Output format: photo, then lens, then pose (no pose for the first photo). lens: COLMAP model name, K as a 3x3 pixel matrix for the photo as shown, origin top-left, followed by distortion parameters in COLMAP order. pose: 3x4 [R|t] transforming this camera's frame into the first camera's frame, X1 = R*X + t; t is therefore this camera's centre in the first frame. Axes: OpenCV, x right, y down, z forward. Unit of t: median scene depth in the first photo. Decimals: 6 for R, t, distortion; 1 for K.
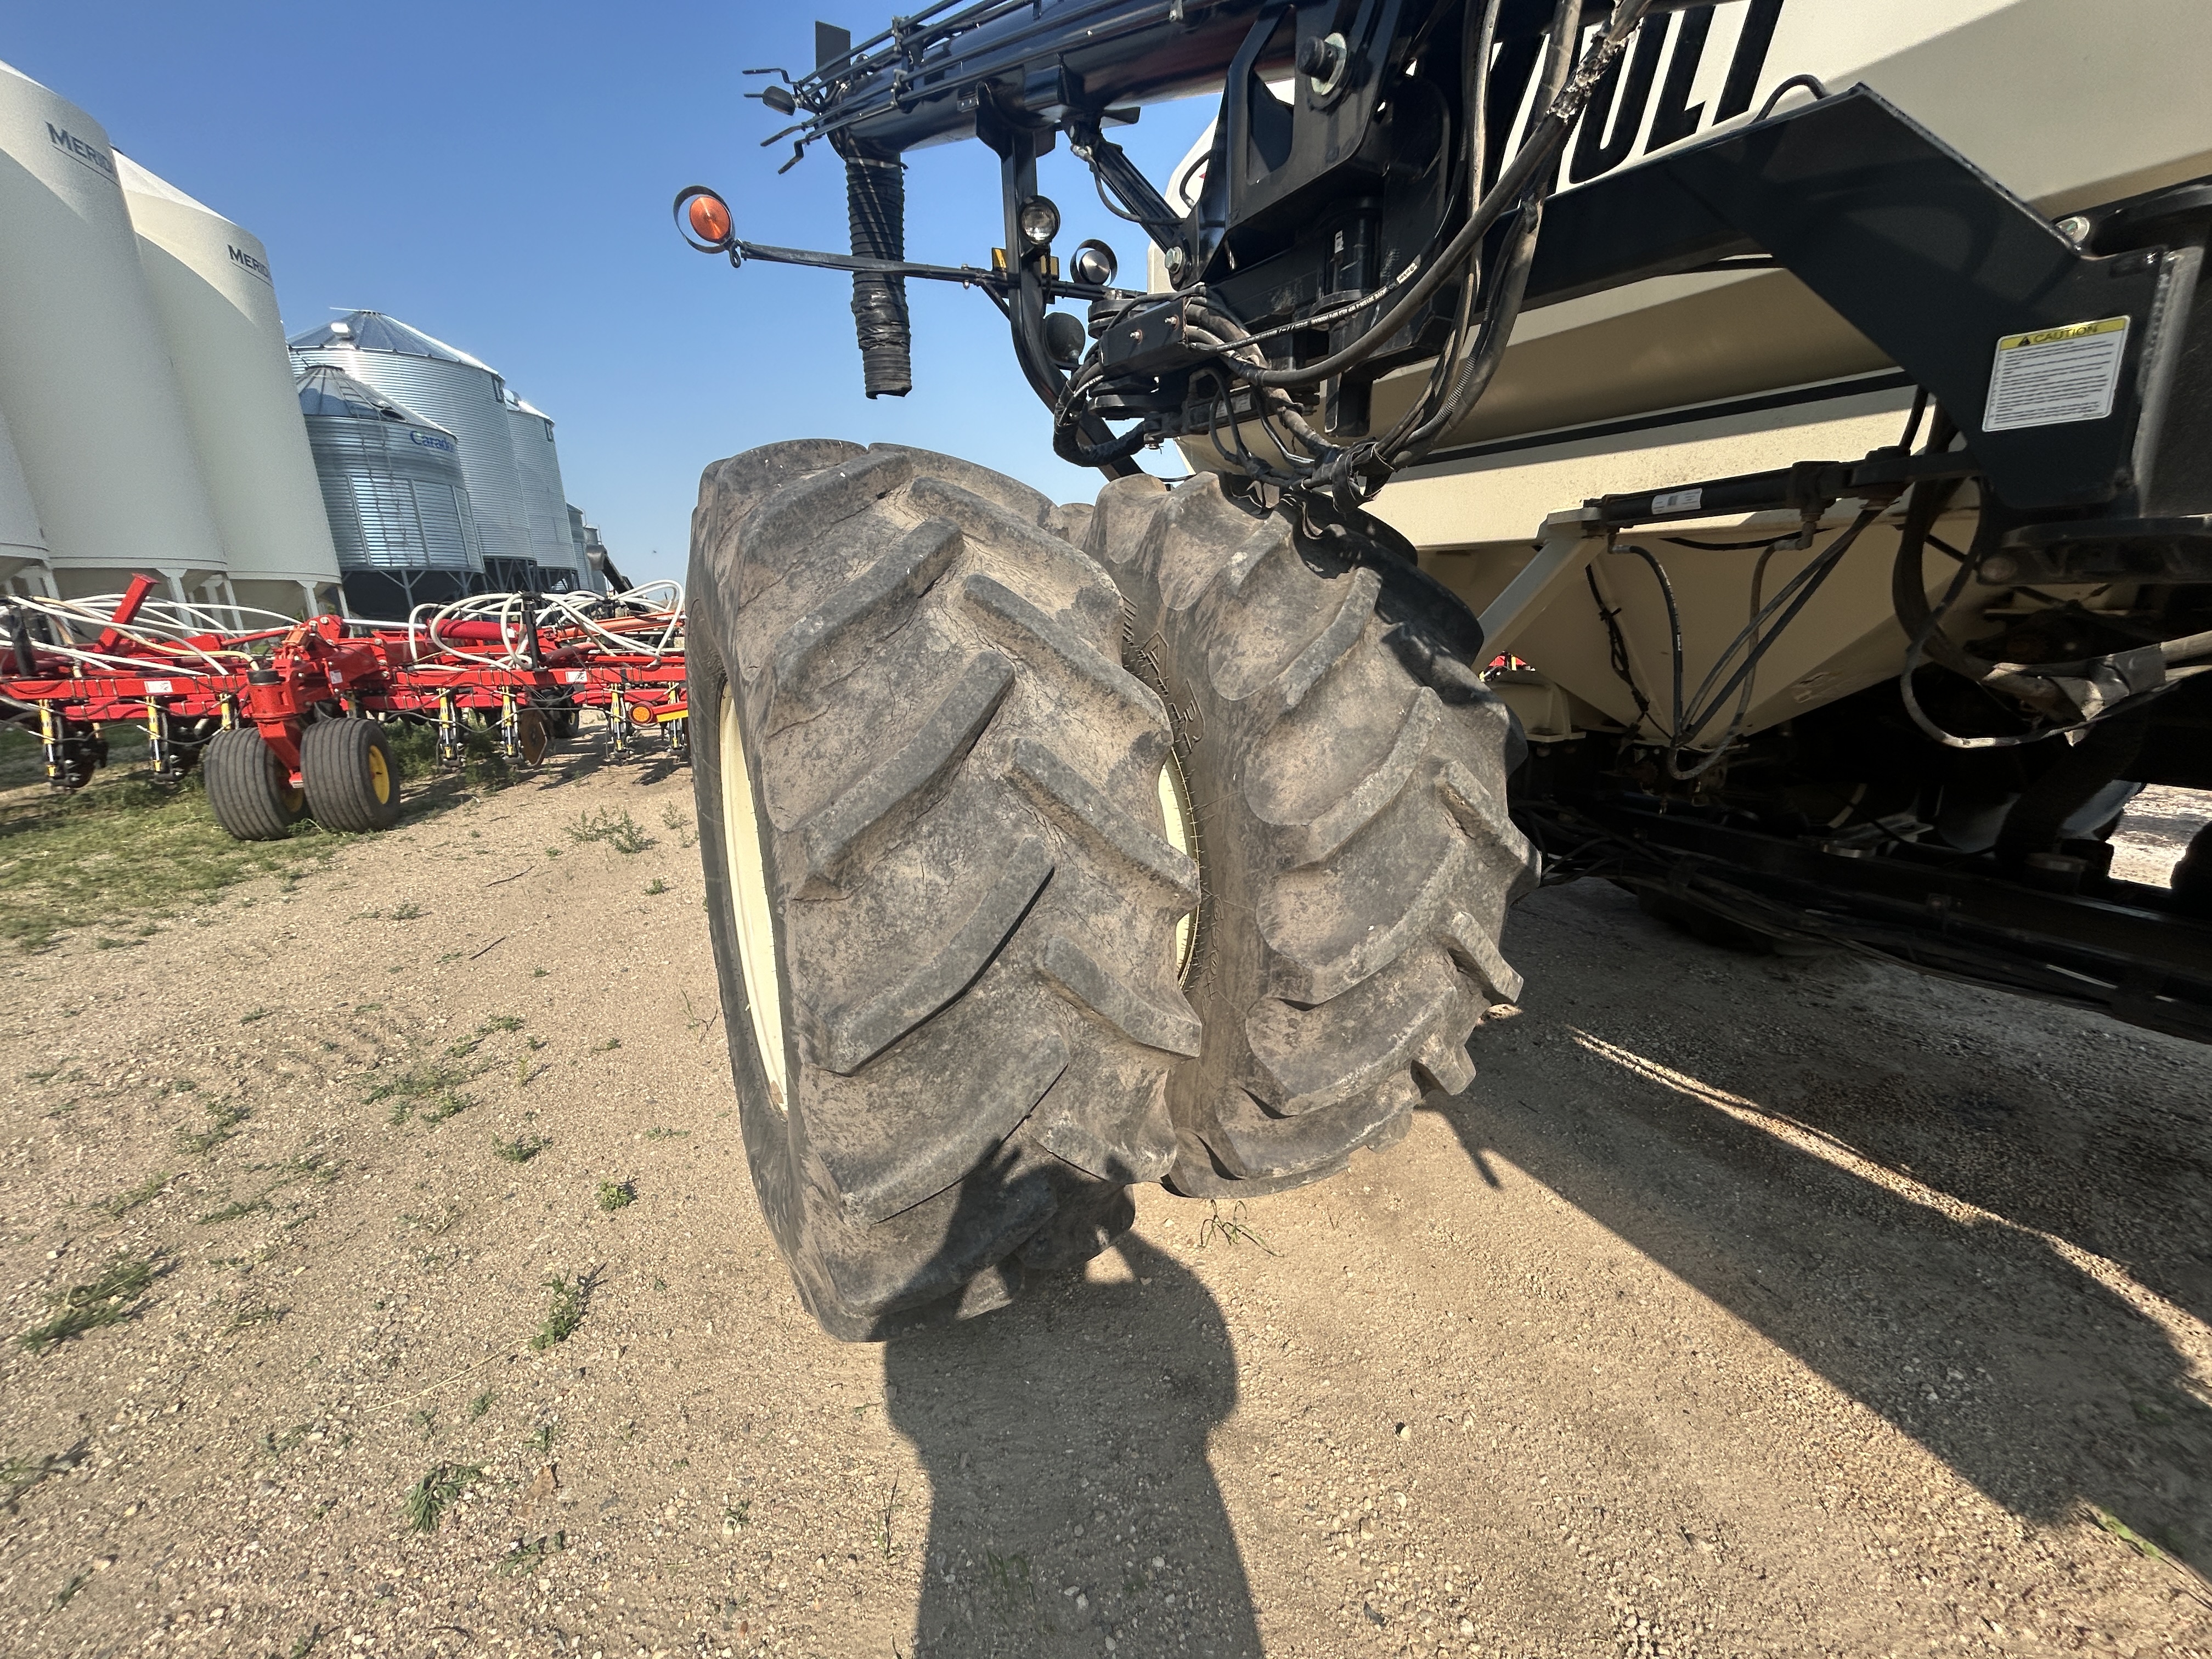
lens RADIAL K [[889.2, 0, 1115.4], [0, 889.2, 824.9], [0, 0, 1]] dist [-0.002870, -0.000805]
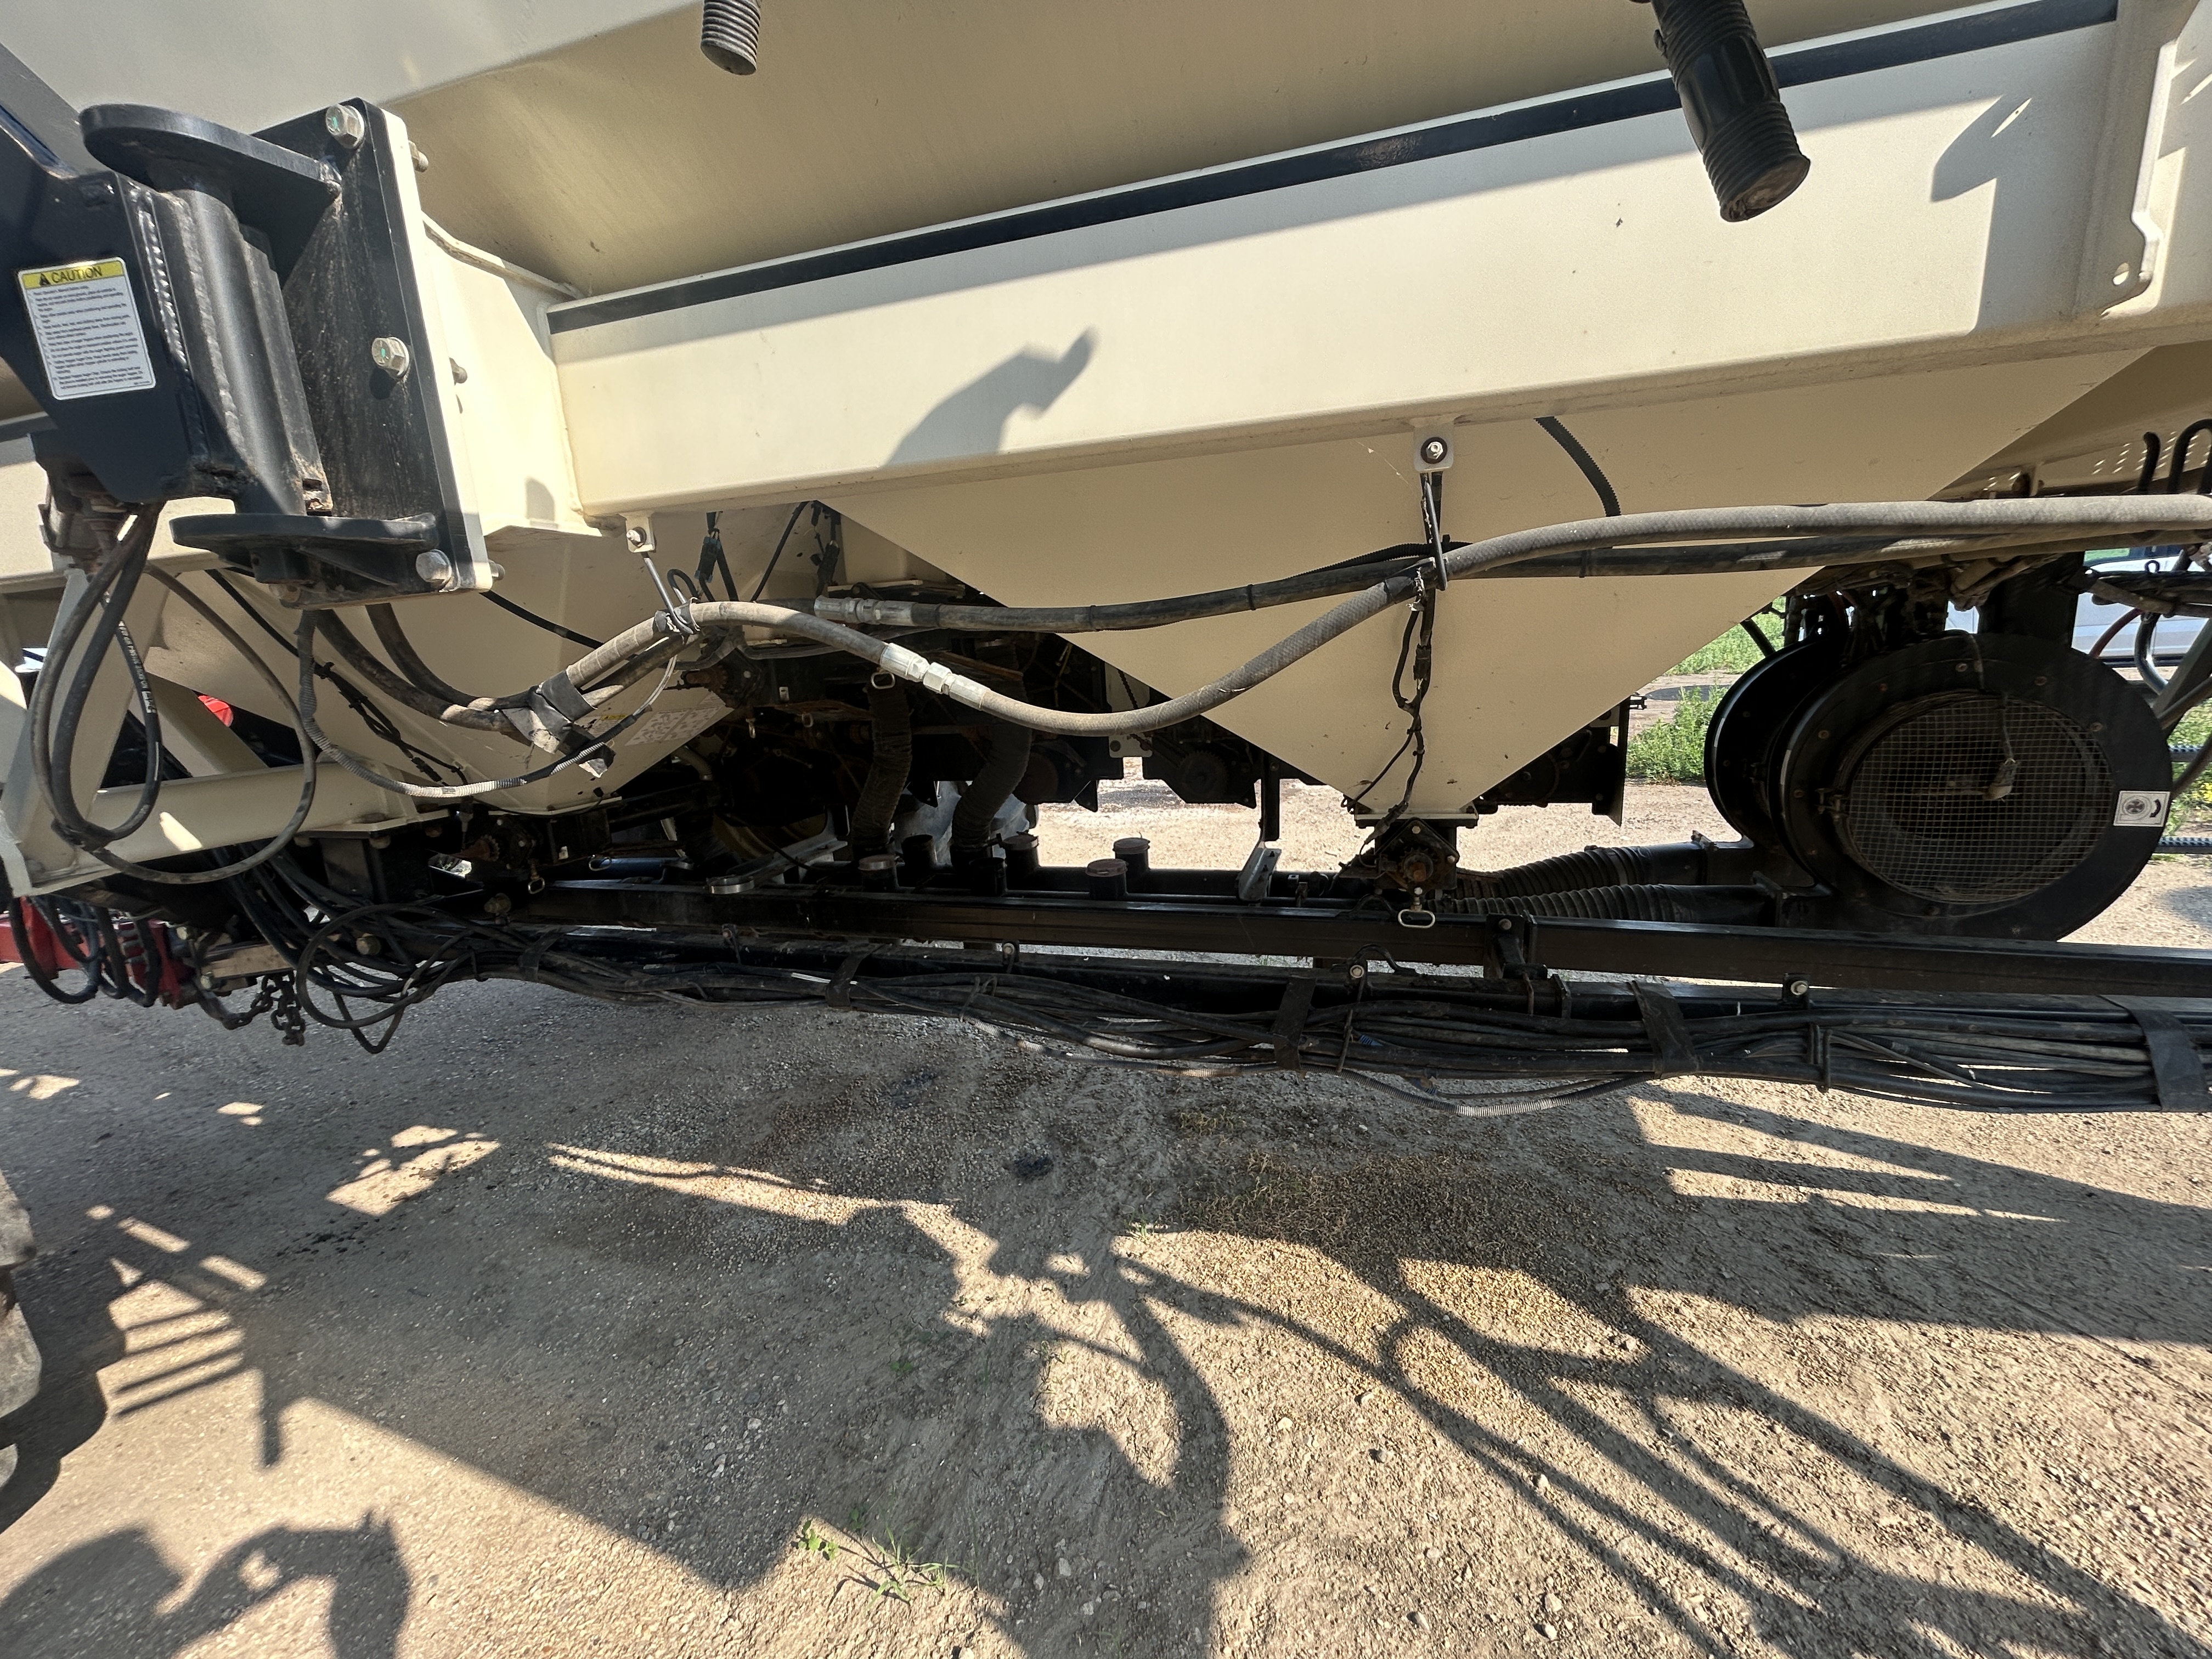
lens RADIAL K [[889.2, 0, 1115.4], [0, 889.2, 824.9], [0, 0, 1]] dist [-0.002870, -0.000805]
pose [[0.717856, -0.172633, 0.674448, 0.412869], [0.218979, 0.975588, 0.016640, 0.033837], [-0.660856, 0.135744, 0.738135, -0.033577]]
